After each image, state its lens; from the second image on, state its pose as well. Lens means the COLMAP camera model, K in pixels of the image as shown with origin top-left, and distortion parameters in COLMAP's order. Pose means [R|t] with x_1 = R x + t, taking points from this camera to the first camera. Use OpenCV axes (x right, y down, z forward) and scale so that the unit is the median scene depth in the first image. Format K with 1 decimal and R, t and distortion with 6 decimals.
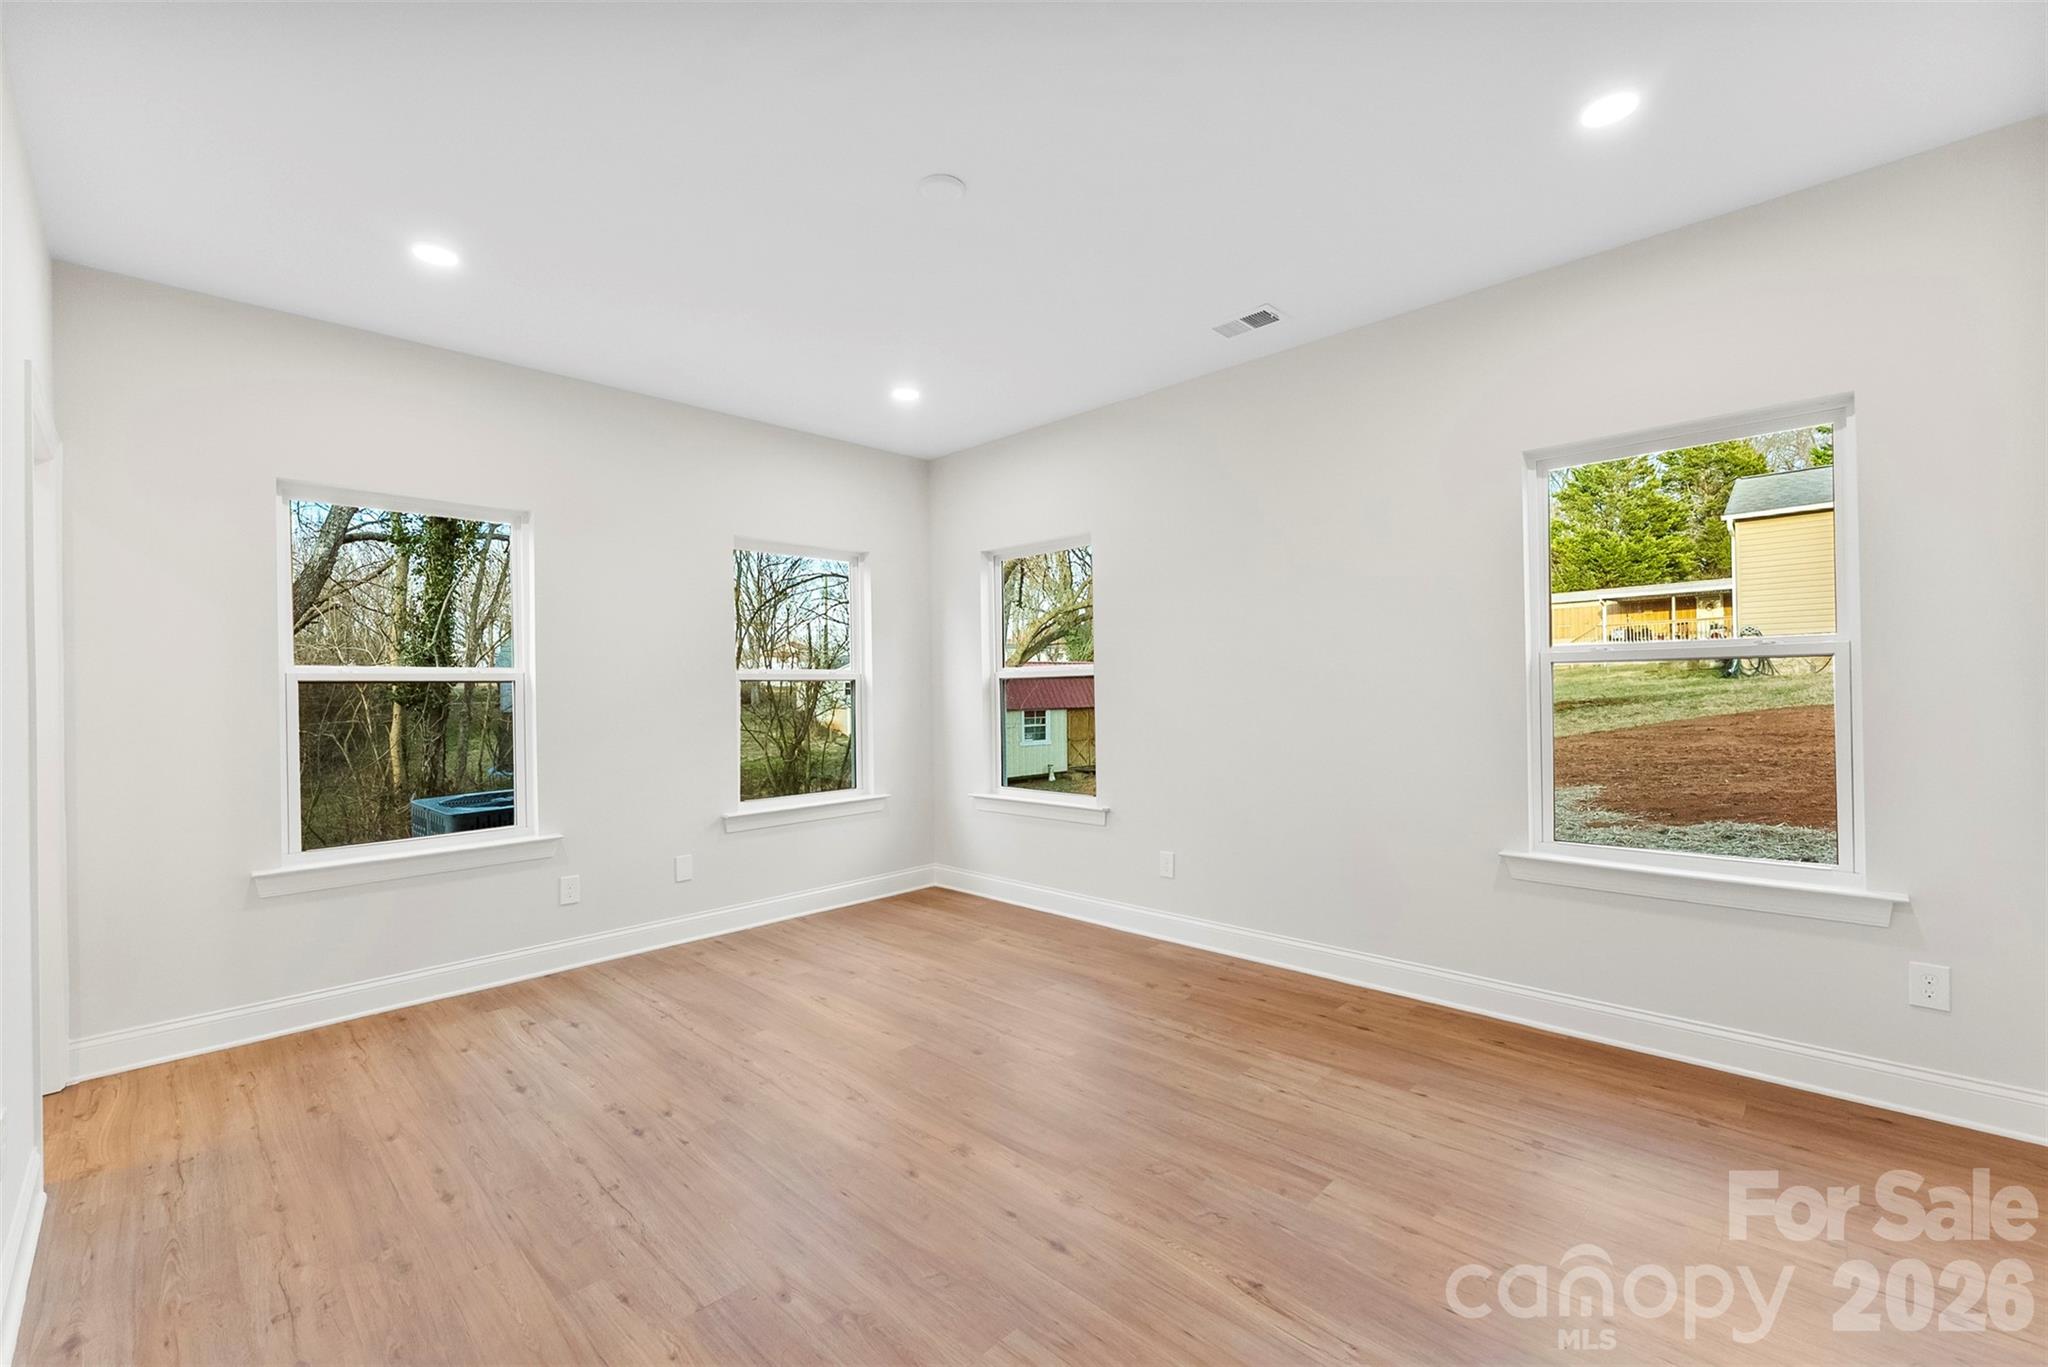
lens RADIAL K [[828.9, 0, 956.7], [0, 828.9, 687.3], [0, 0, 1]] dist [-0.003770, -0.000161]
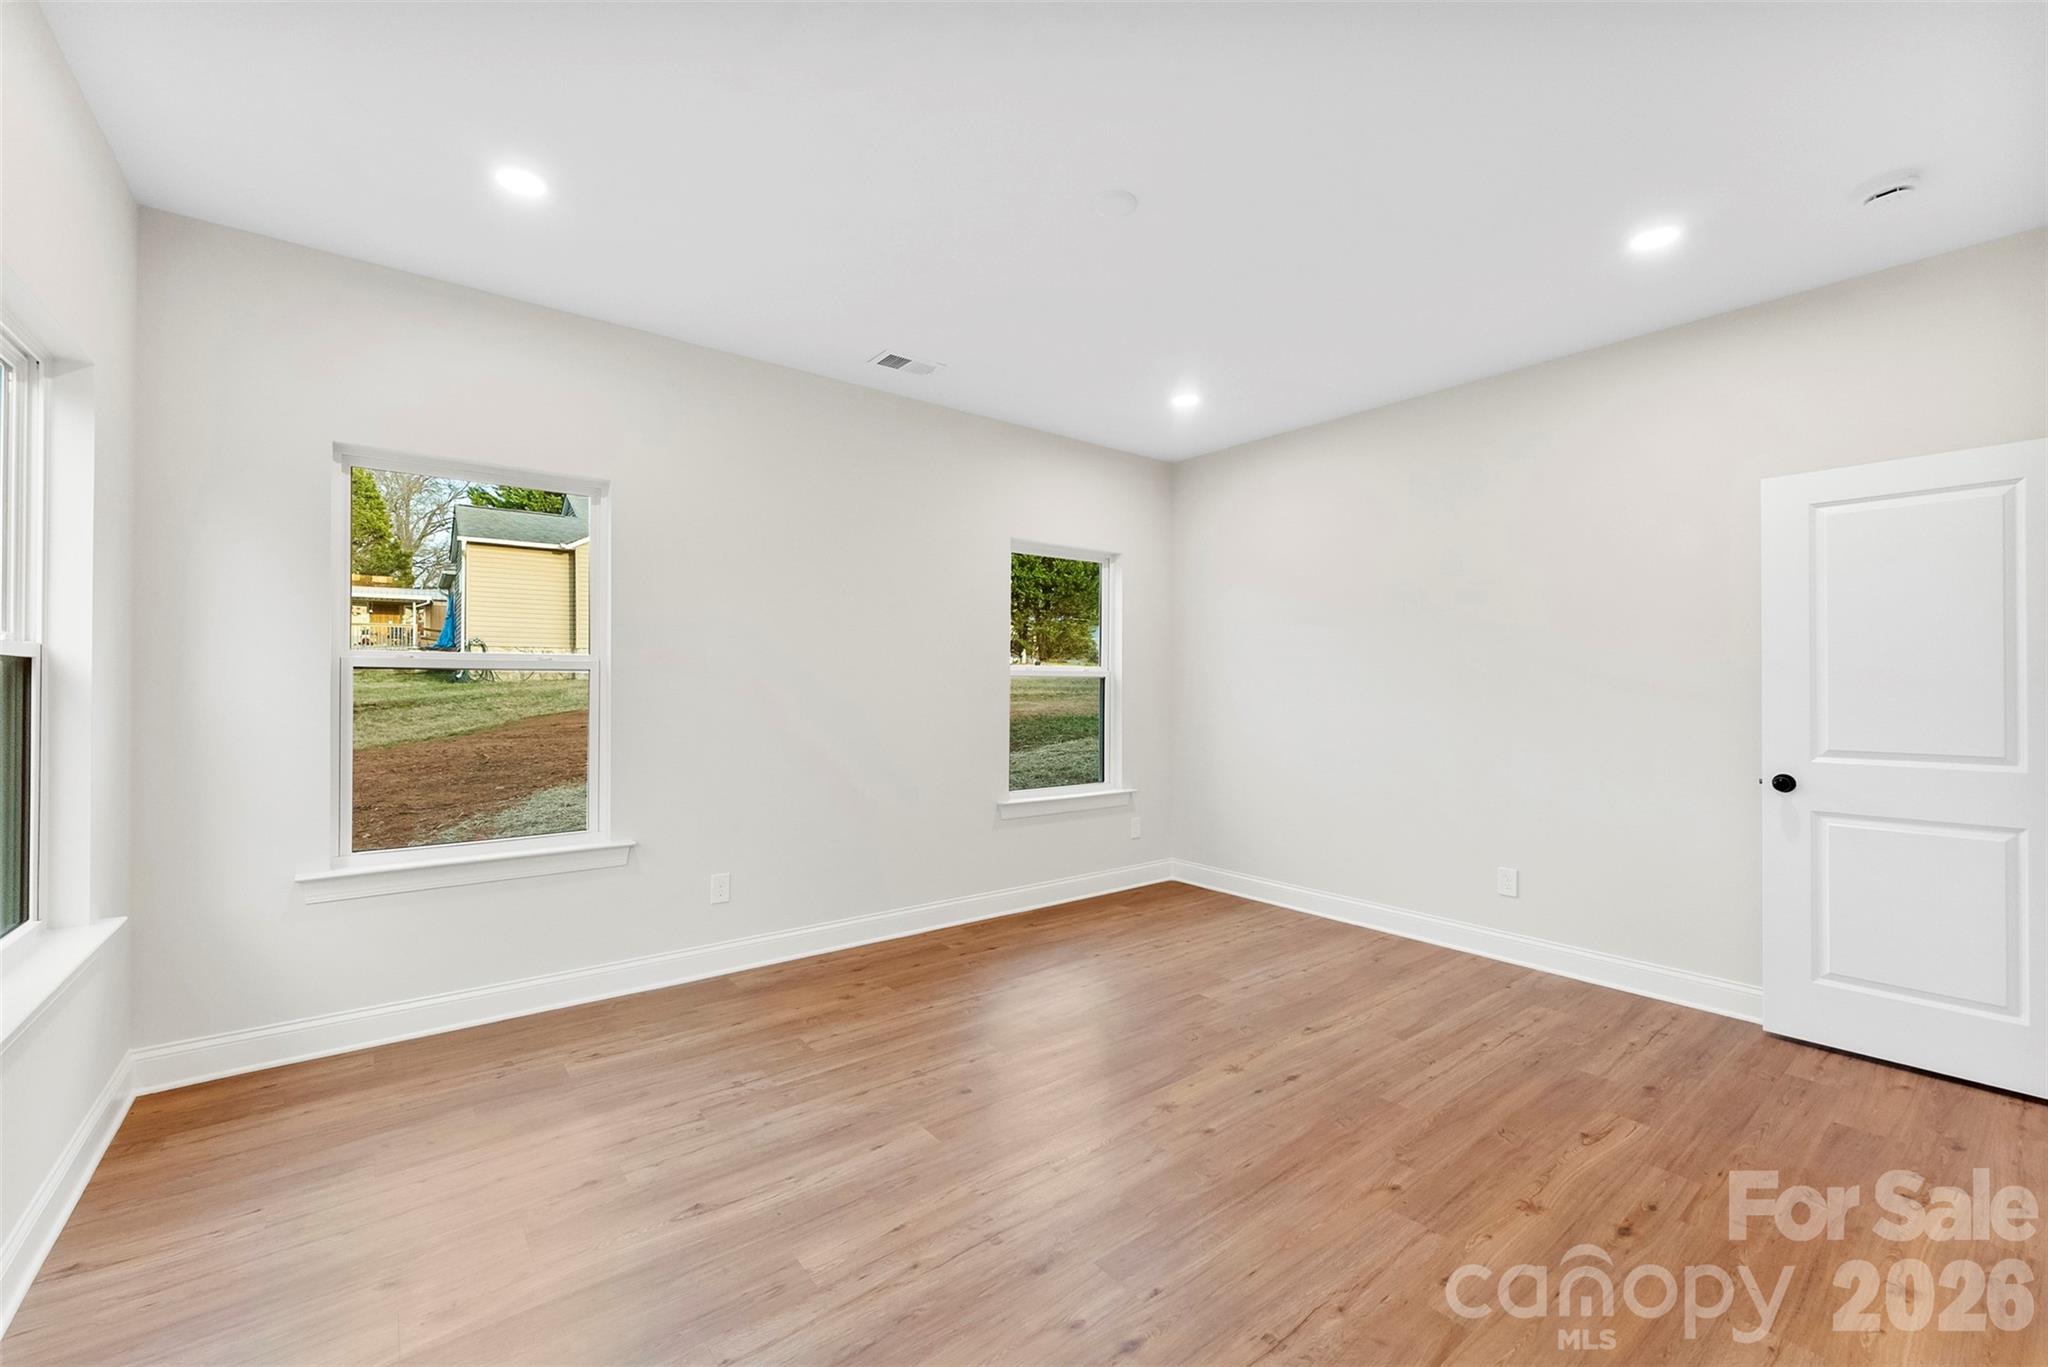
lens RADIAL K [[828.9, 0, 1065.5], [0, 828.9, 671.8], [0, 0, 1]] dist [-0.003770, -0.000161]
pose [[0.085778, 0.031030, 0.995831, -0.703141], [-0.008358, 0.999502, -0.030425, 0.008264], [-0.996279, -0.005713, 0.085995, 0.653818]]
